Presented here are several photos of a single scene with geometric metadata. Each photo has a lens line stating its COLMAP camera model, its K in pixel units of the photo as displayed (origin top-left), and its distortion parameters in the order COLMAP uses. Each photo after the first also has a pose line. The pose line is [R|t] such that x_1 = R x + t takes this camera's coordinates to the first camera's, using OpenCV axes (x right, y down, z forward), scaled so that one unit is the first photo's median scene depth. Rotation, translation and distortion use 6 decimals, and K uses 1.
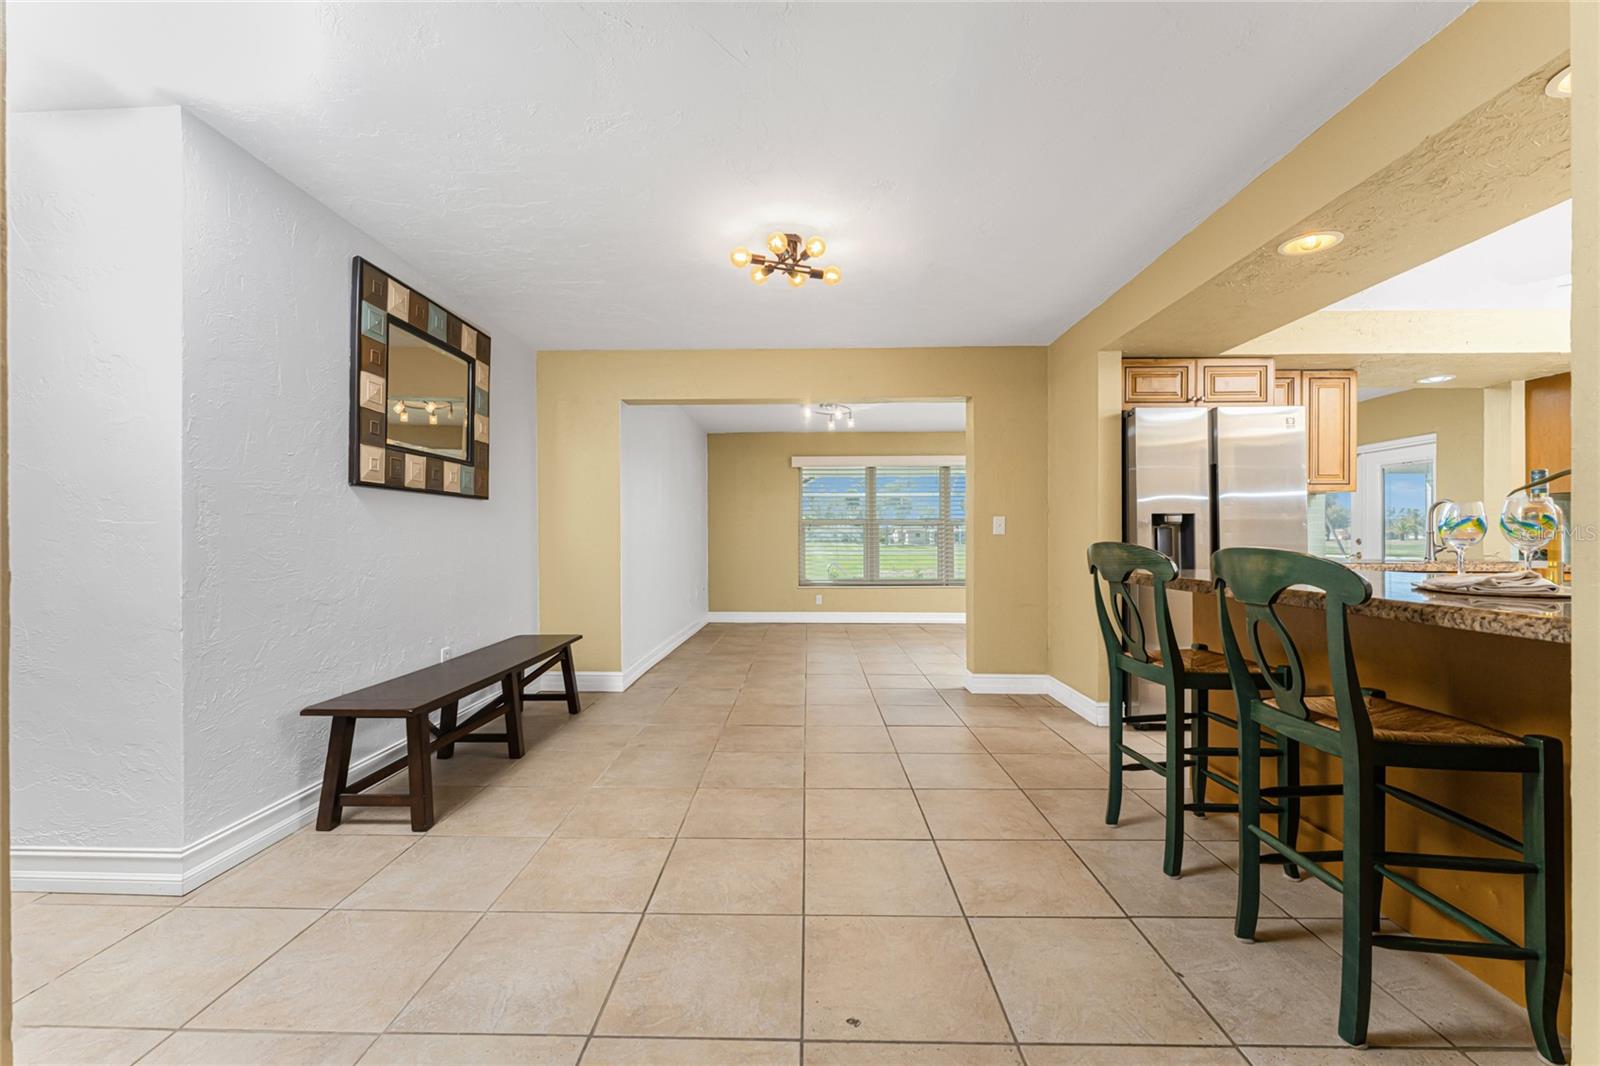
lens RADIAL K [[634.5, 0, 800.0], [0, 634.5, 533.0], [0, 0, 1]] dist [-0.000735, -0.000145]
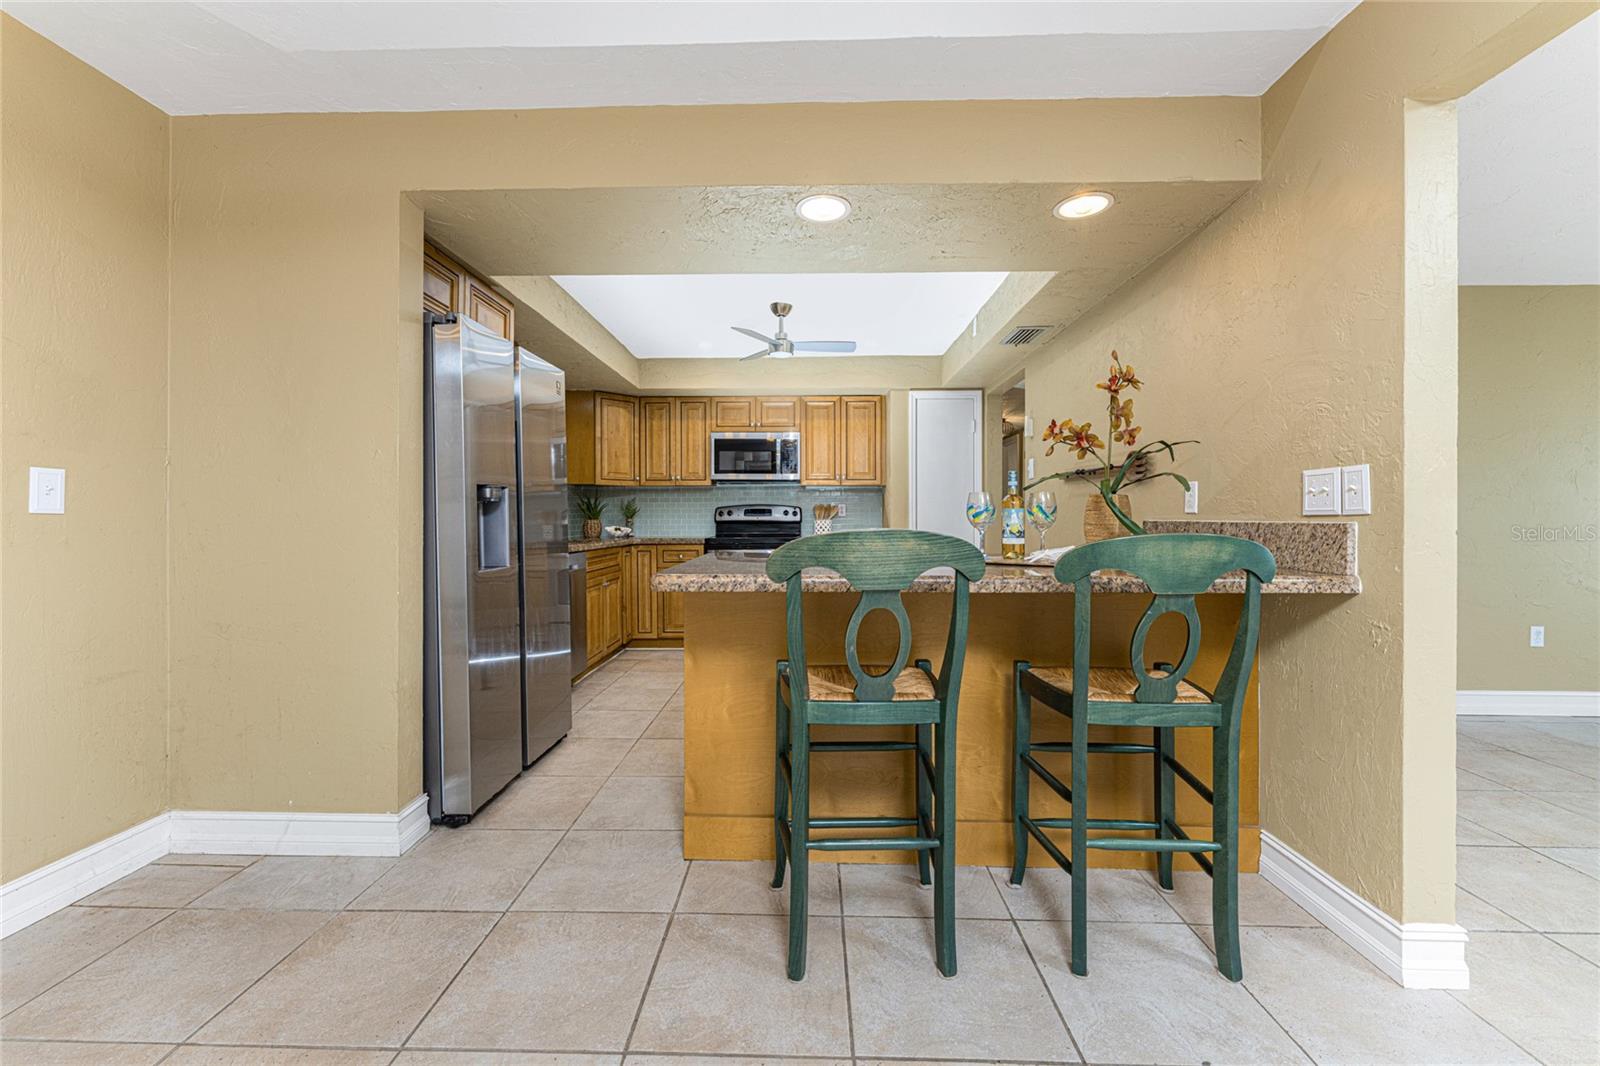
lens RADIAL K [[634.5, 0, 800.0], [0, 634.5, 533.0], [0, 0, 1]] dist [-0.000735, -0.000145]
pose [[0.007095, -0.022010, 0.999733, -0.121314], [-0.007675, 0.999727, 0.022064, 0.002500], [-0.999945, -0.007829, 0.006924, 0.857272]]
